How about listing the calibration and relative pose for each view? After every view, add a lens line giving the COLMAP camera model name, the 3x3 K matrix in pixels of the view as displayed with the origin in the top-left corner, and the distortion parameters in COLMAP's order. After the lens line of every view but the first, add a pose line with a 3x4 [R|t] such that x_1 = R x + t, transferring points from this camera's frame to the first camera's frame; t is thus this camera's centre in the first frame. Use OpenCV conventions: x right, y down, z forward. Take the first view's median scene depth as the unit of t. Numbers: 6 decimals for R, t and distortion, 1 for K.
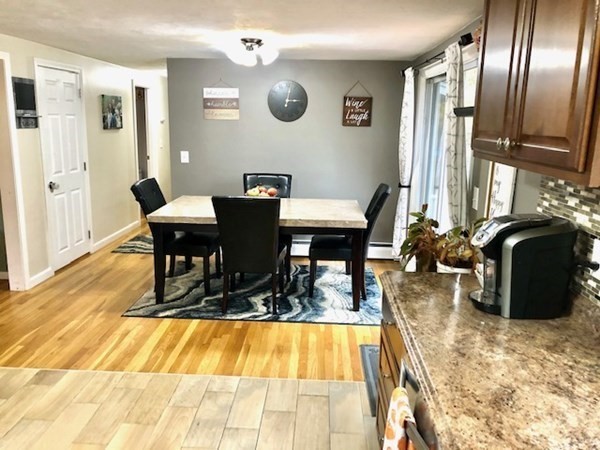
lens RADIAL K [[483.5, 0, 301.8], [0, 483.5, 222.9], [0, 0, 1]] dist [0.059951, -0.113752]
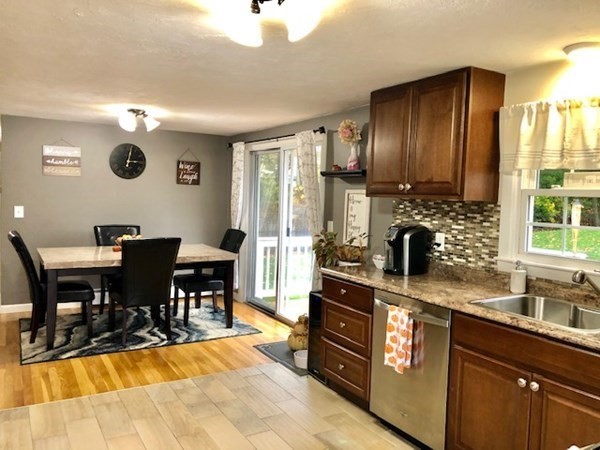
lens RADIAL K [[483.5, 0, 301.8], [0, 483.5, 222.9], [0, 0, 1]] dist [0.059951, -0.113752]
pose [[0.832576, -0.024438, 0.553372, -0.431534], [0.098734, 0.989575, -0.104849, 0.064280], [-0.545040, 0.141931, 0.826309, -0.178751]]
